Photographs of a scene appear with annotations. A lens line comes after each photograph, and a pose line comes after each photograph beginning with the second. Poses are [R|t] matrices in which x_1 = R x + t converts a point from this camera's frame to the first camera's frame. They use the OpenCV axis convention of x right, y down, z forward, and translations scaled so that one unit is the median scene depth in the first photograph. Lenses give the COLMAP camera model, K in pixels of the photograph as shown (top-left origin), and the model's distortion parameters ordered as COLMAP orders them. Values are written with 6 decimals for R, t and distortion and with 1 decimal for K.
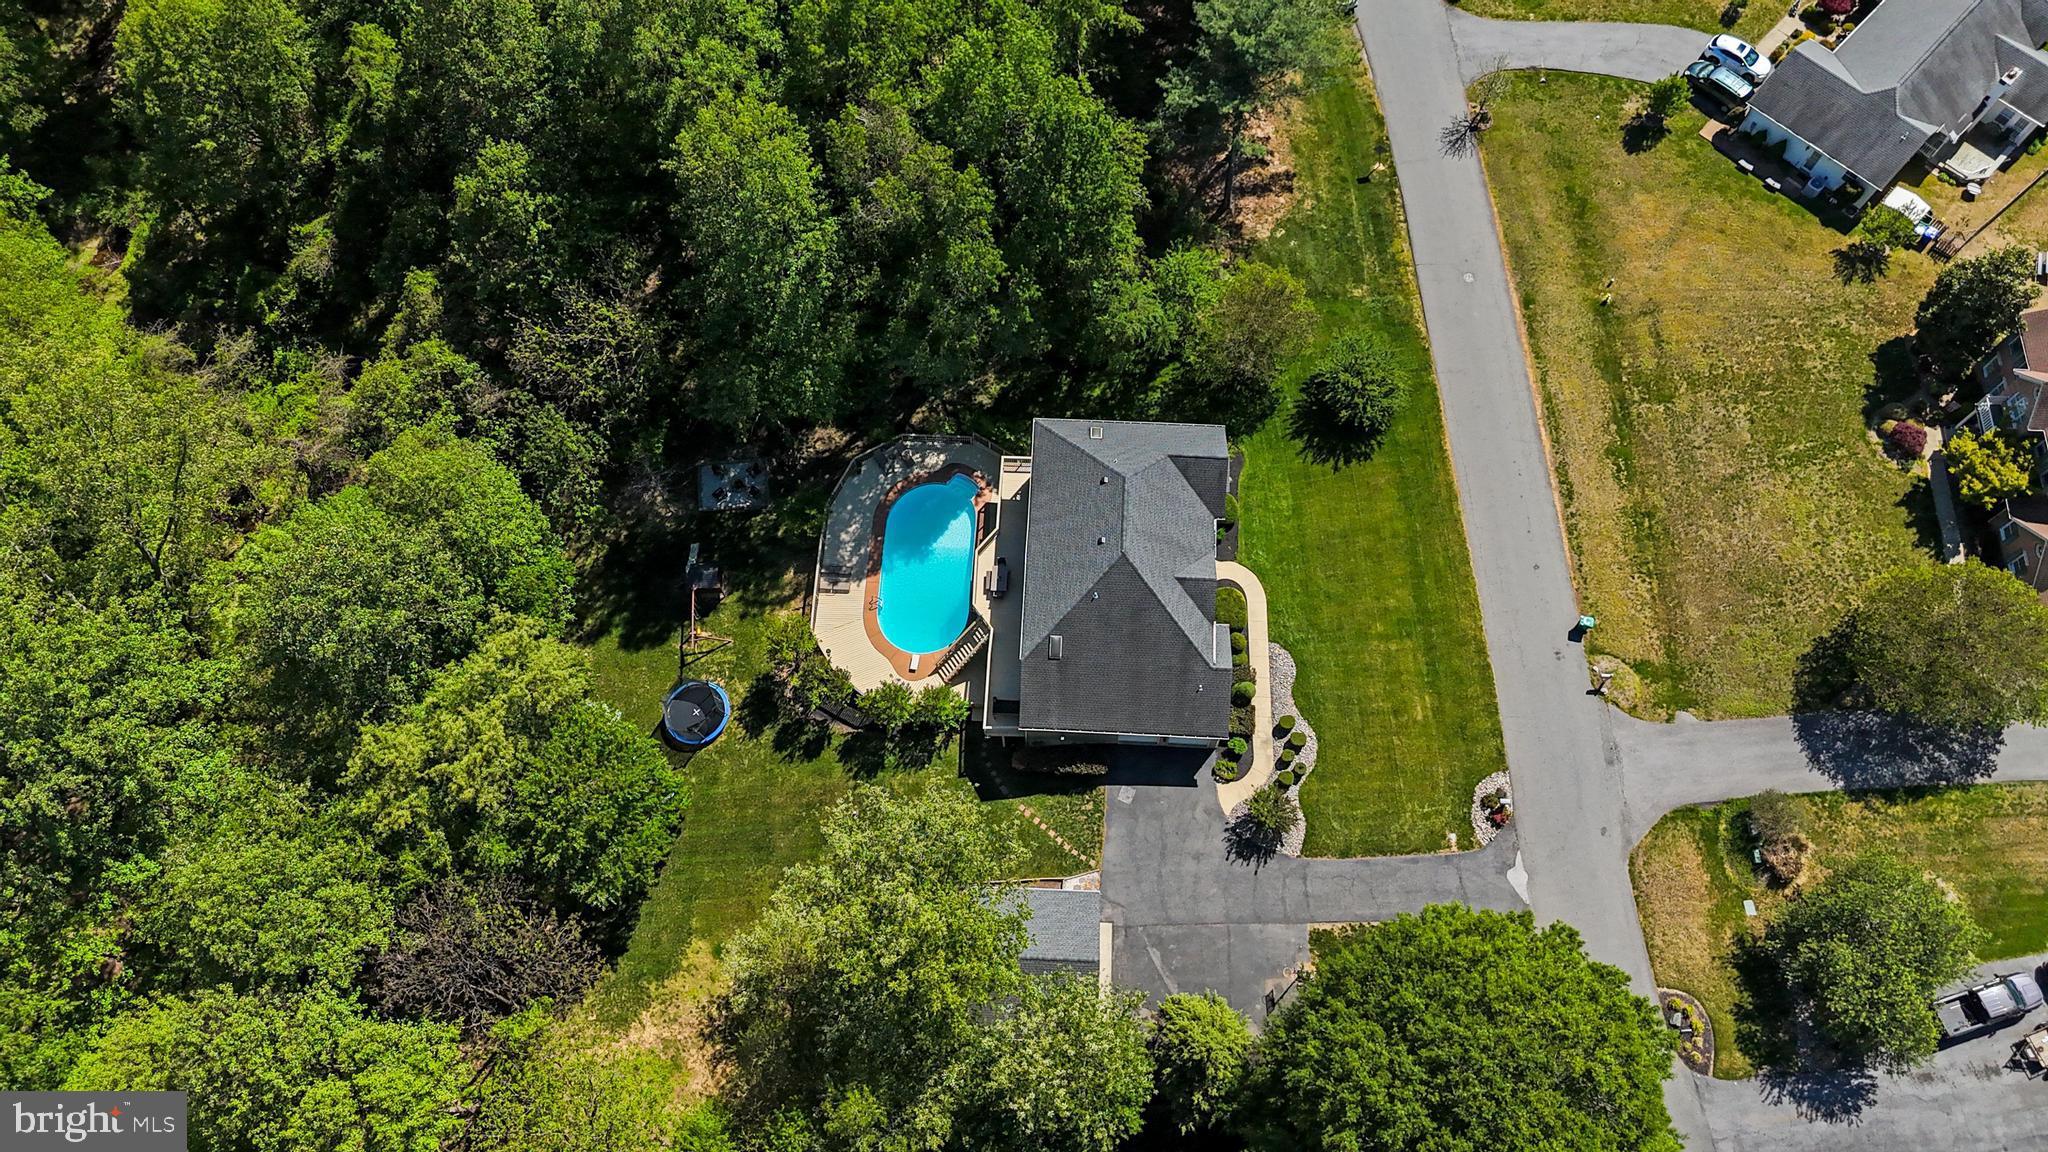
lens RADIAL K [[1513.6, 0, 1022.2], [0, 1513.6, 572.1], [0, 0, 1]] dist [0.045375, -0.040578]
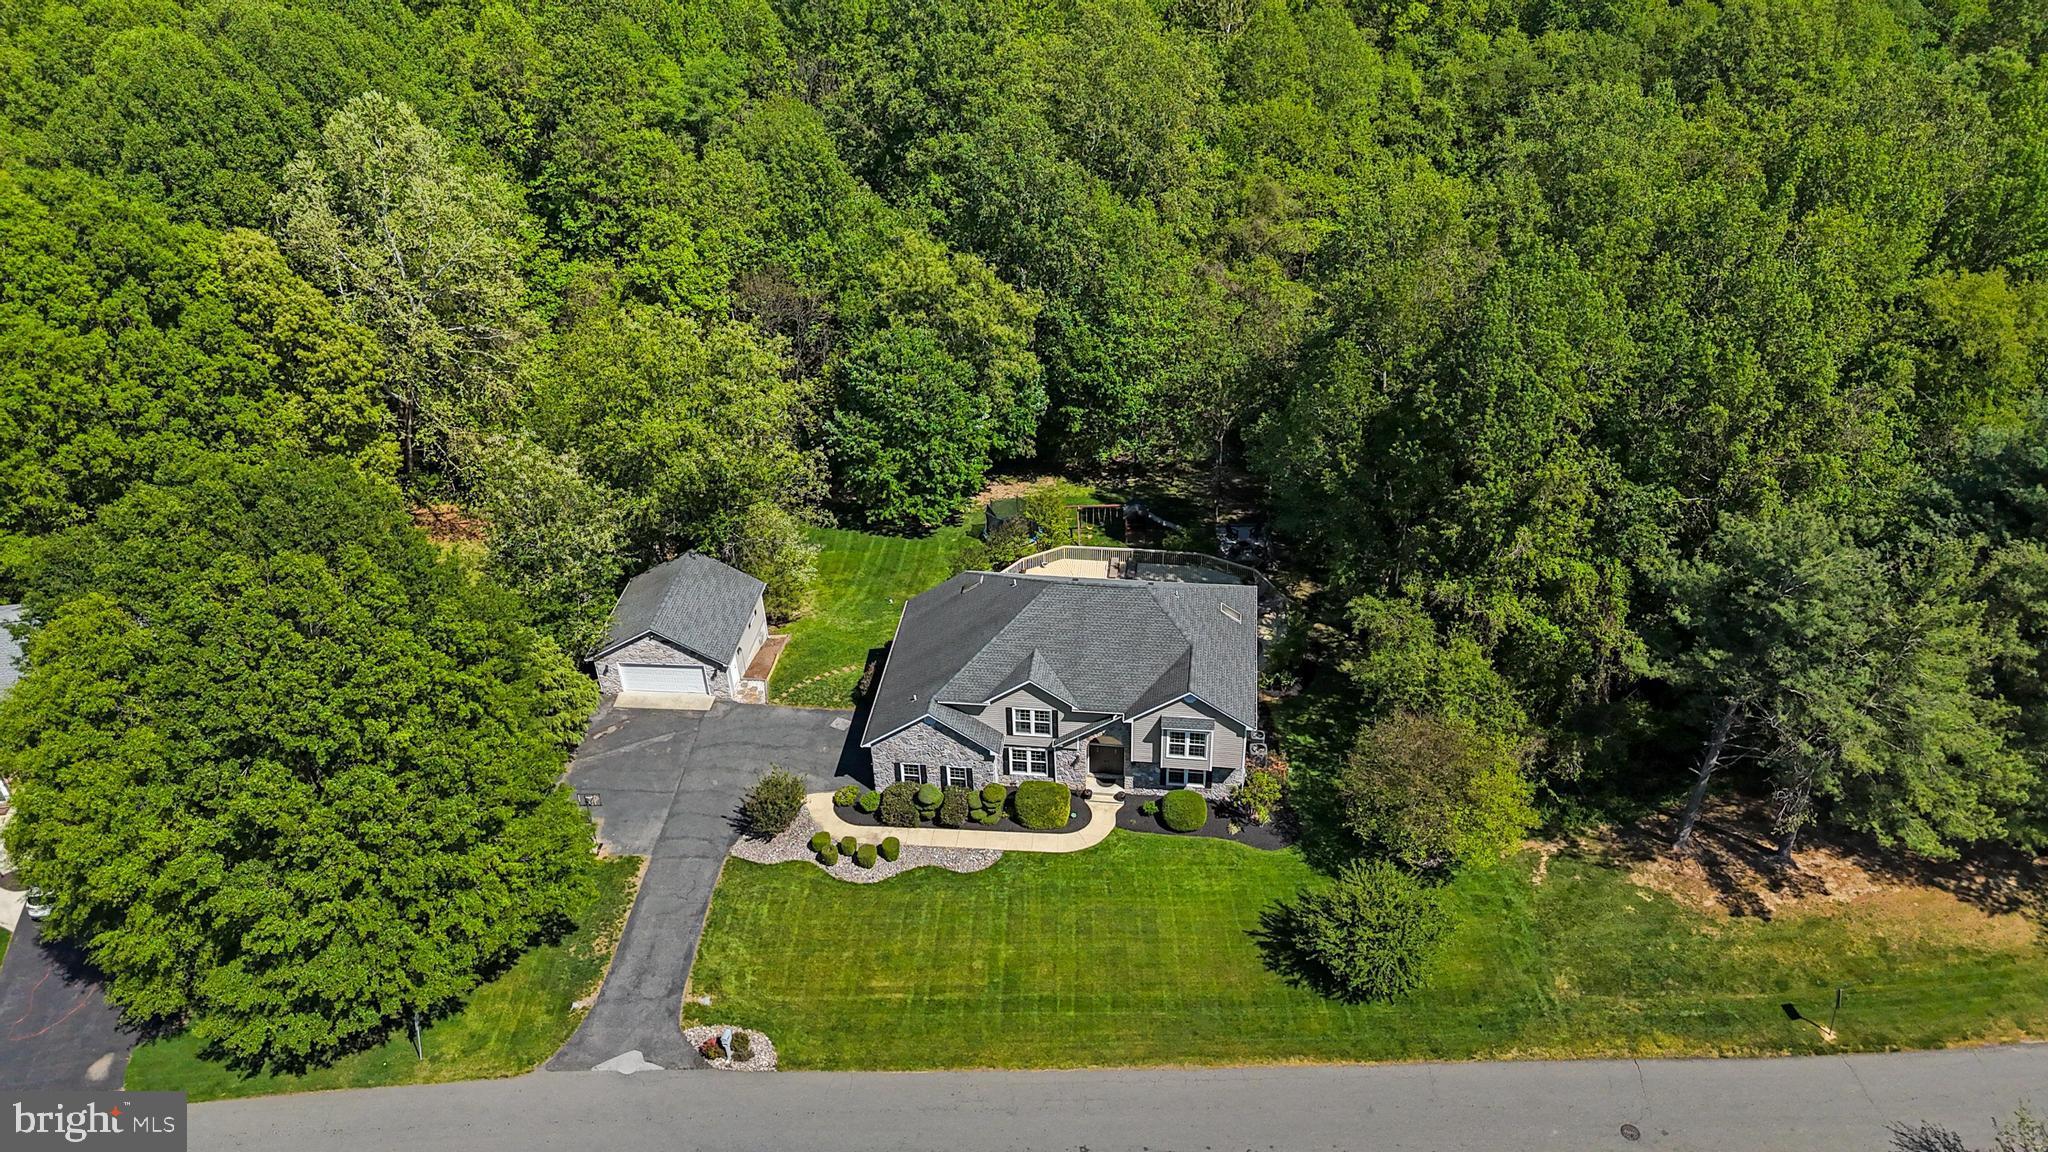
lens RADIAL K [[1513.6, 0, 1025.4], [0, 1513.6, 572.2], [0, 0, 1]] dist [0.045375, -0.040578]
pose [[-0.069728, 0.585593, -0.807601, 0.703226], [-0.910371, 0.293656, 0.291532, -0.232896], [0.407876, 0.755544, 0.512631, 0.485592]]
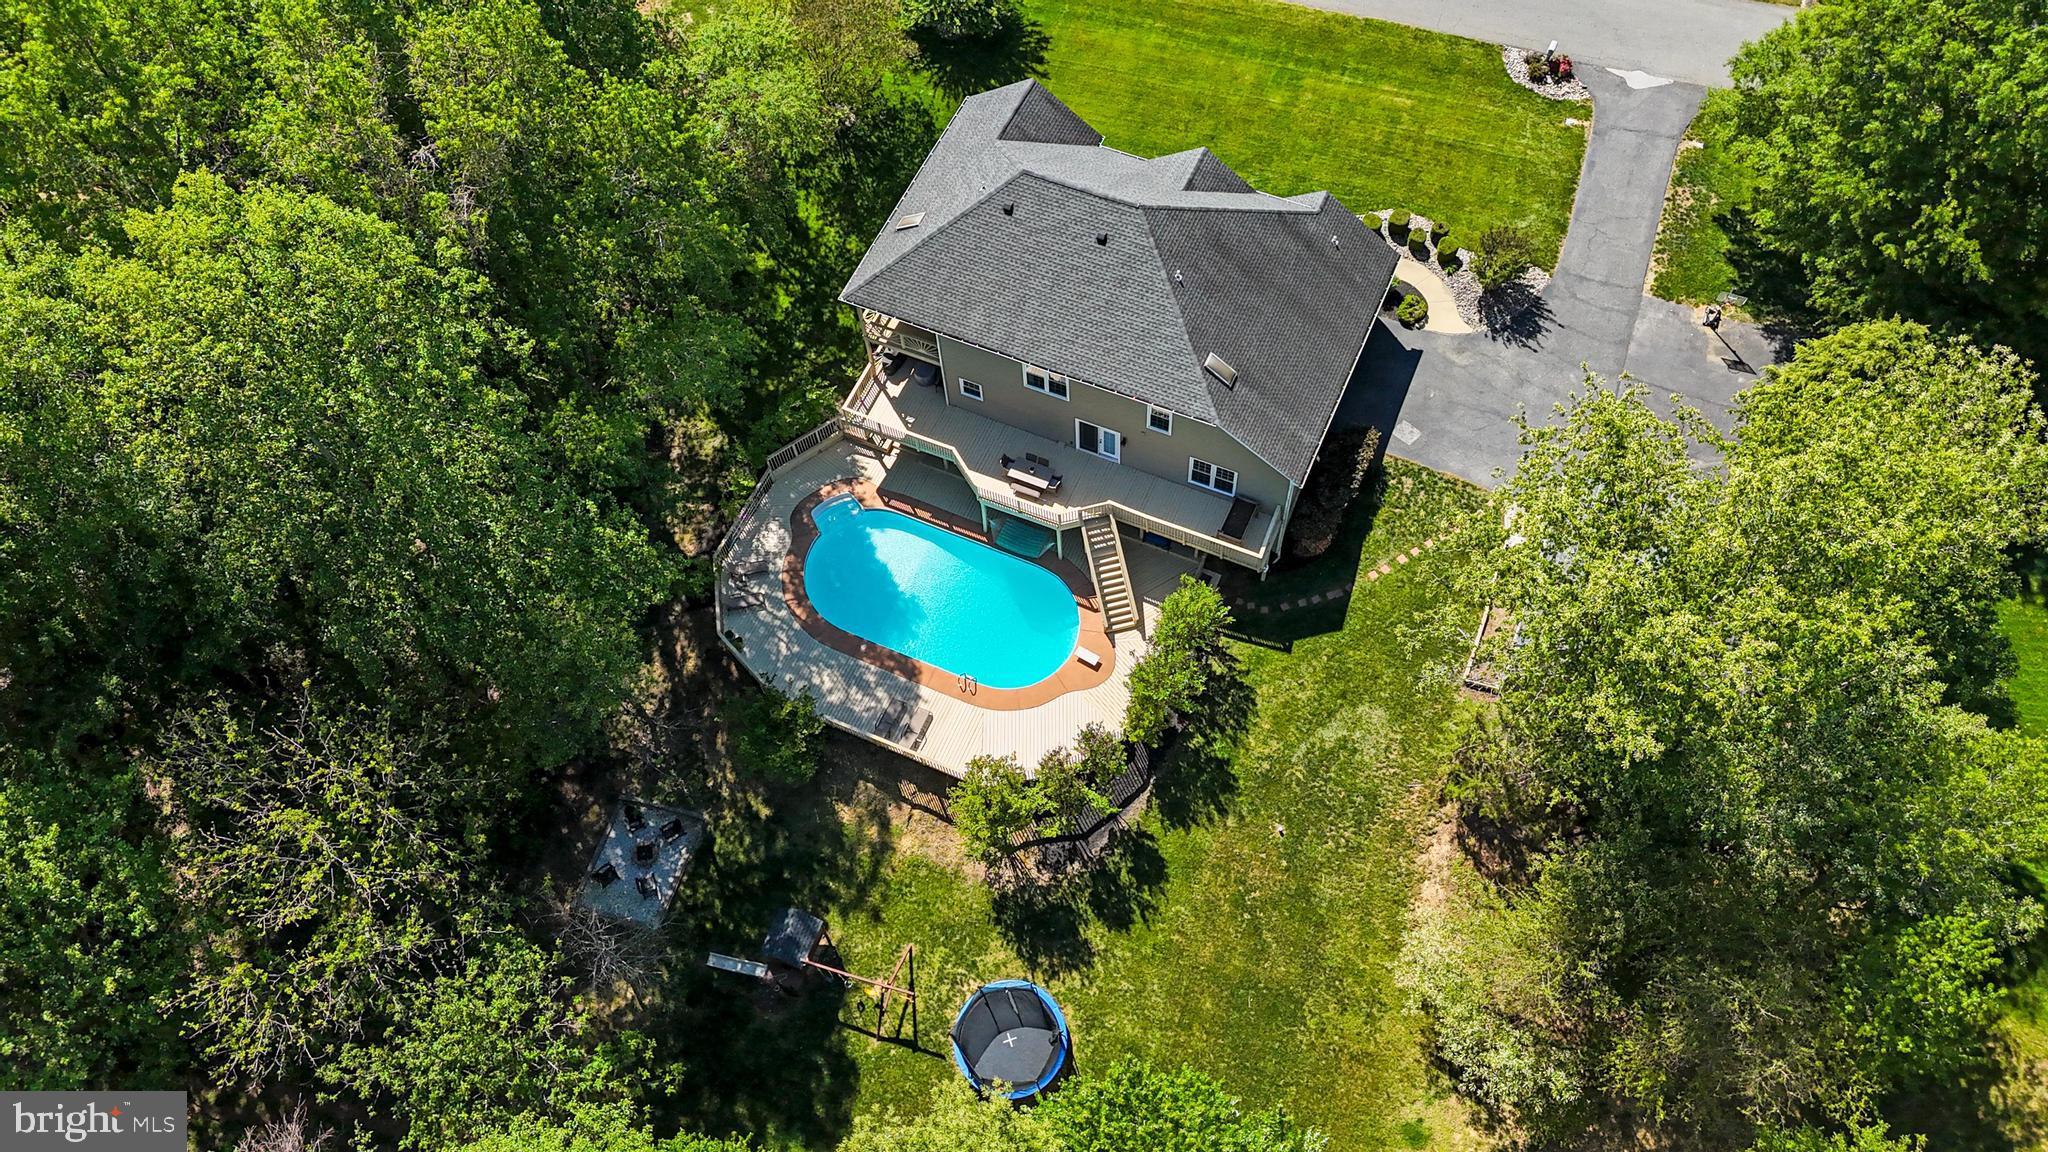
lens RADIAL K [[1513.6, 0, 1029.8], [0, 1513.6, 583.2], [0, 0, 1]] dist [0.045375, -0.040578]
pose [[0.361500, -0.814354, 0.454033, -0.343546], [0.874506, 0.465028, 0.137795, -0.062675], [-0.323352, 0.347242, 0.880265, 0.448178]]
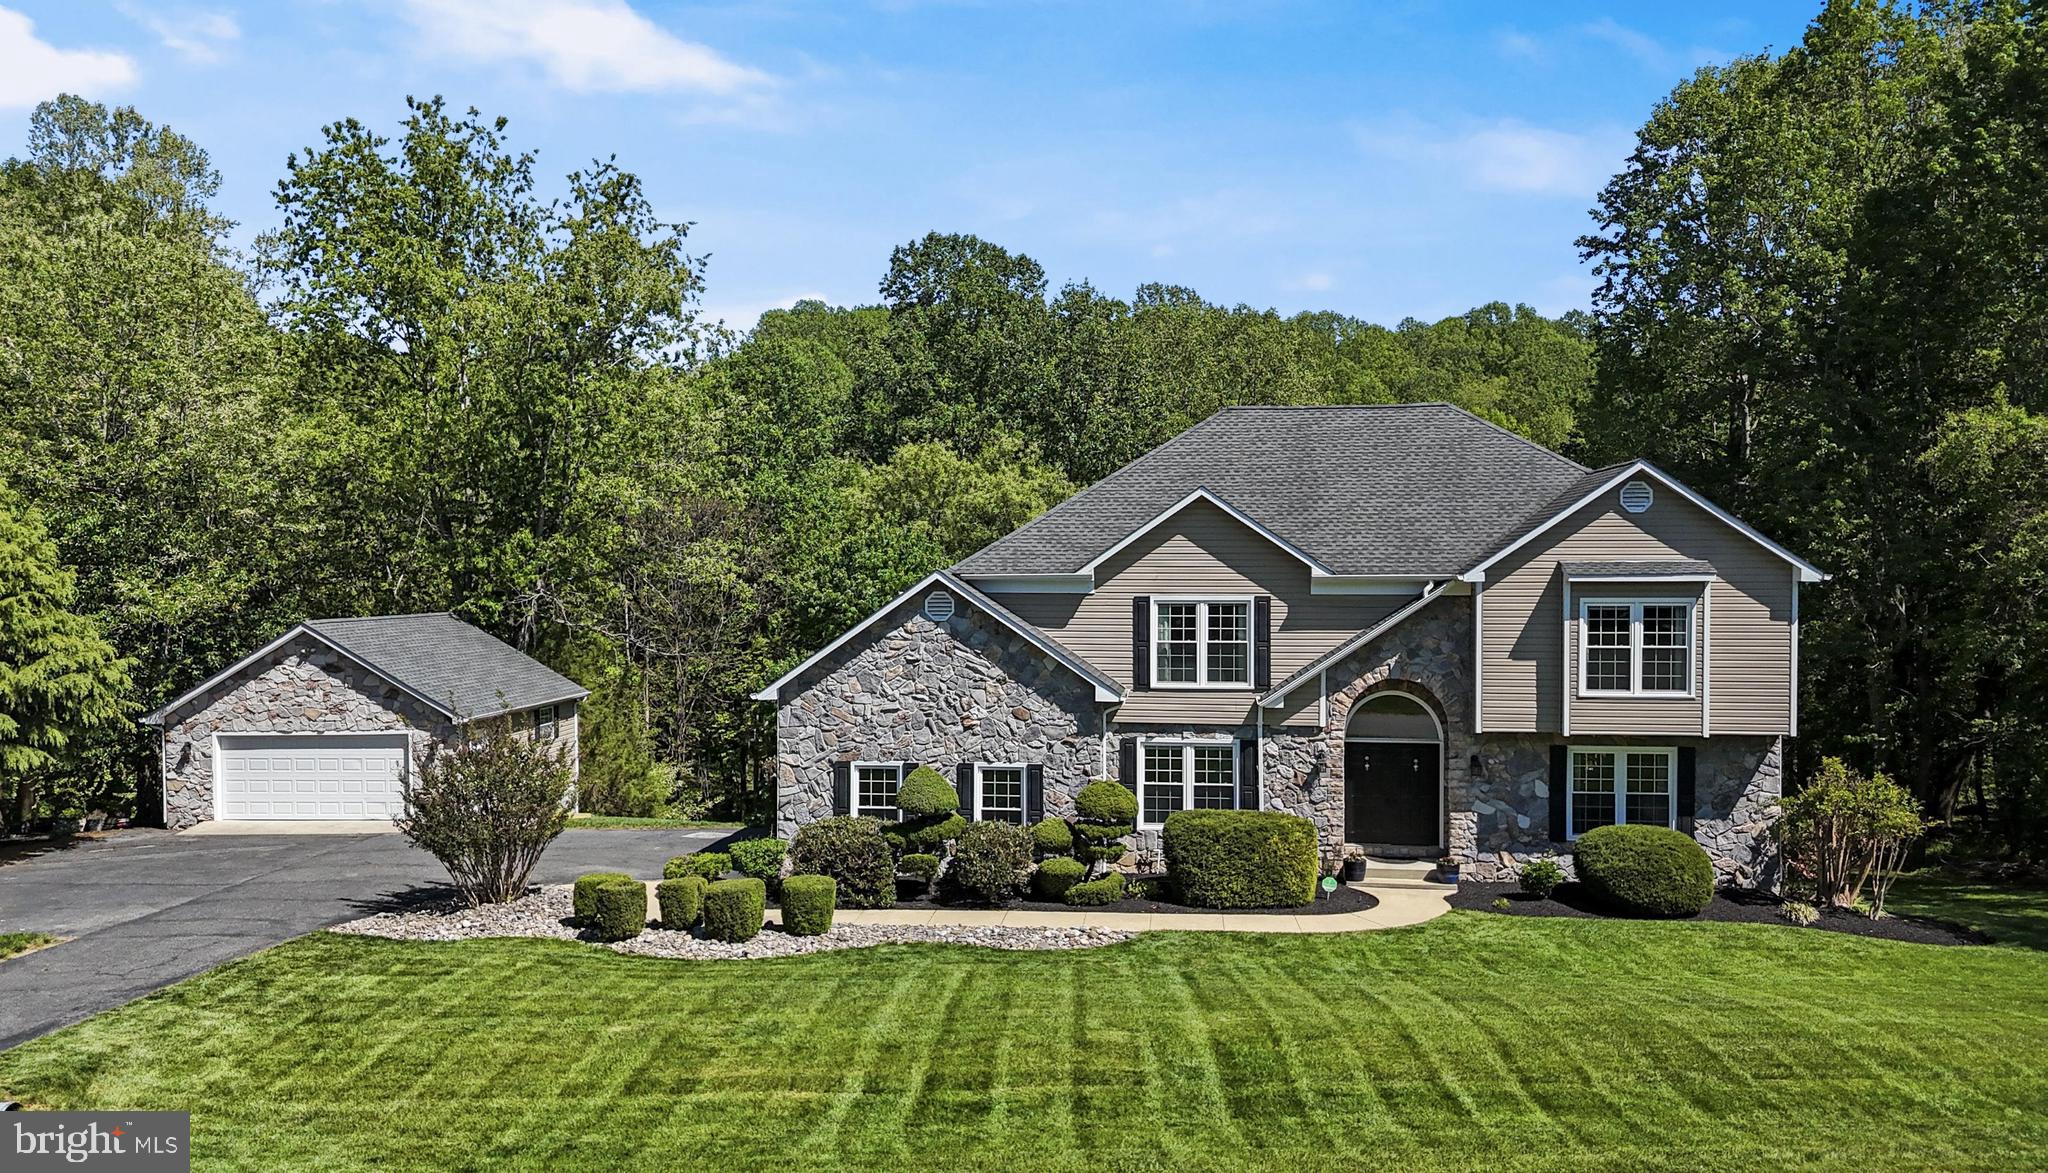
lens RADIAL K [[1582.6, 0, 1018.6], [0, 1582.6, 599.3], [0, 0, 1]] dist [0.033435, 0.000334]
pose [[-0.059970, 0.033032, -0.997653, 0.432212], [-0.920067, 0.385801, 0.068080, 0.024382], [0.387144, 0.921991, 0.007255, 0.923586]]
